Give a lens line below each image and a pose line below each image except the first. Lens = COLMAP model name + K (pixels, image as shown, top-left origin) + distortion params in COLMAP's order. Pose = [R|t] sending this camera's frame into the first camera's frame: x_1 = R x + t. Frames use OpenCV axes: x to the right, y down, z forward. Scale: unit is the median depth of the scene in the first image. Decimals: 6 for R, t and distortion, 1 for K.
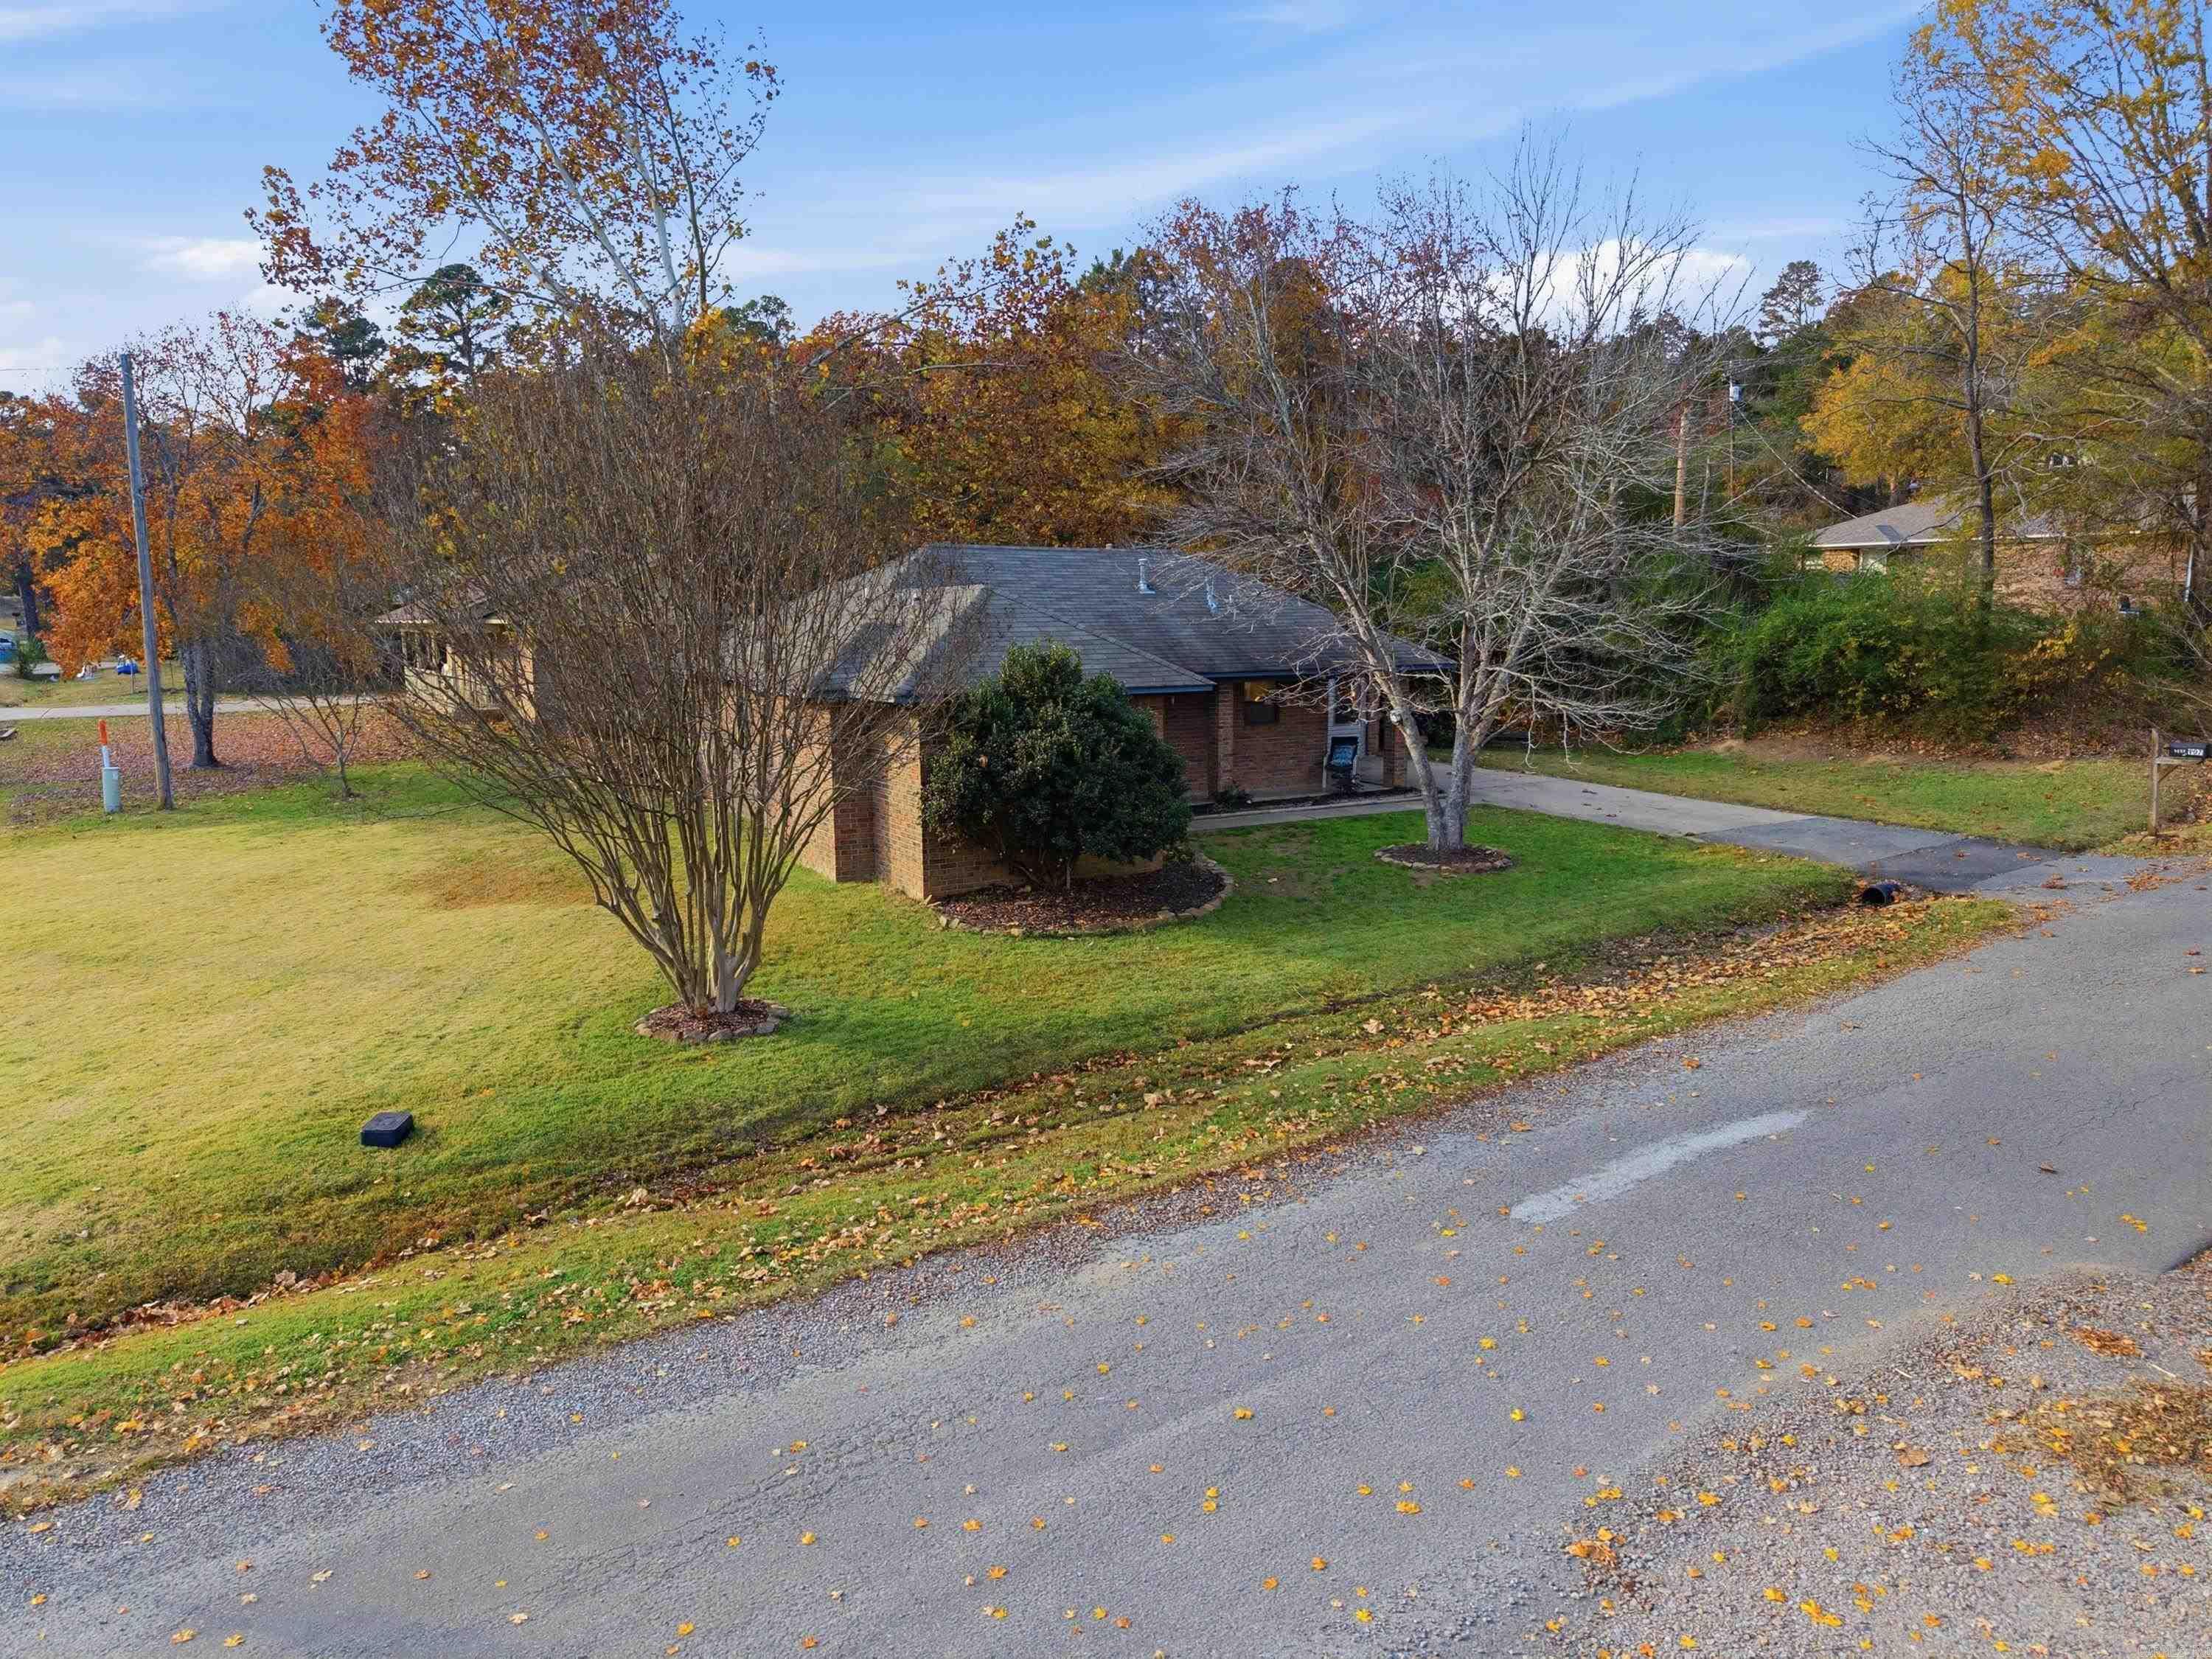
lens RADIAL K [[1483.3, 0, 1113.1], [0, 1483.3, 766.4], [0, 0, 1]] dist [0.000888, -0.001847]
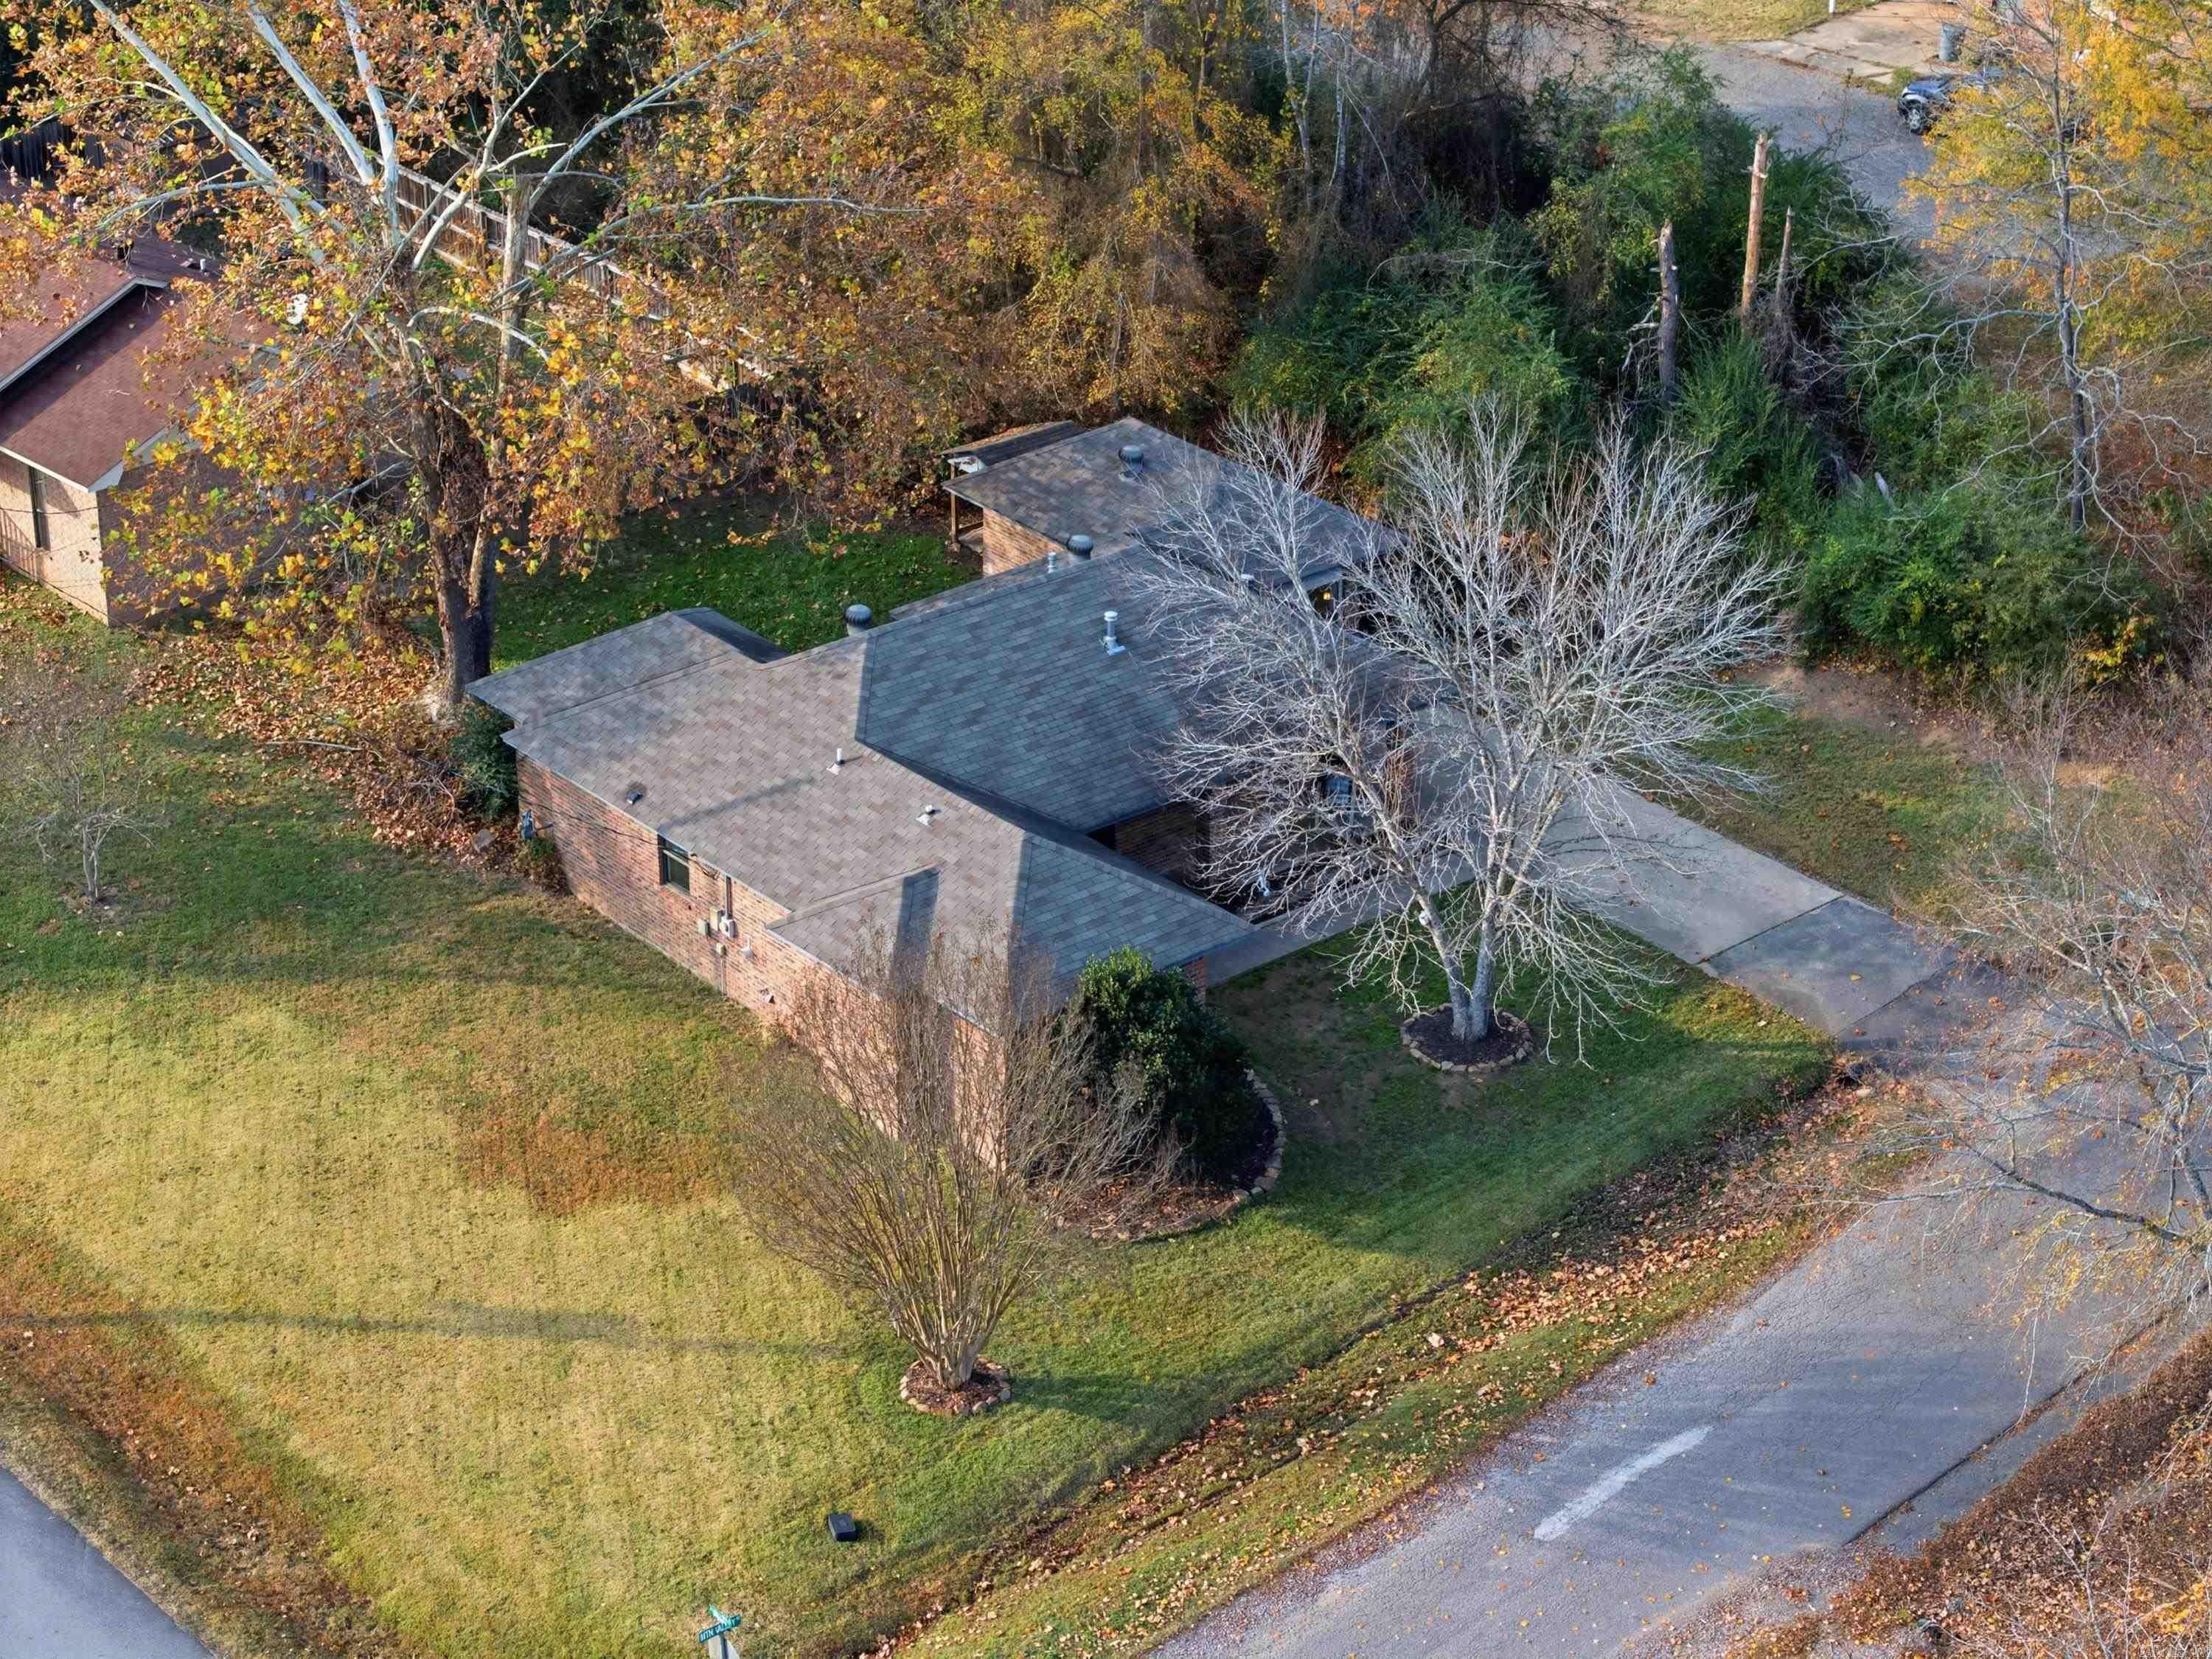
lens RADIAL K [[4386.0, 0, 1106.0], [0, 4386.0, 829.5], [0, 0, 1]] dist [-0.489067, 2.521139]
pose [[0.983558, -0.074261, 0.164620, -0.926332], [0.011191, 0.934855, 0.354853, -2.096837], [-0.180247, -0.347176, 0.920315, -3.053865]]
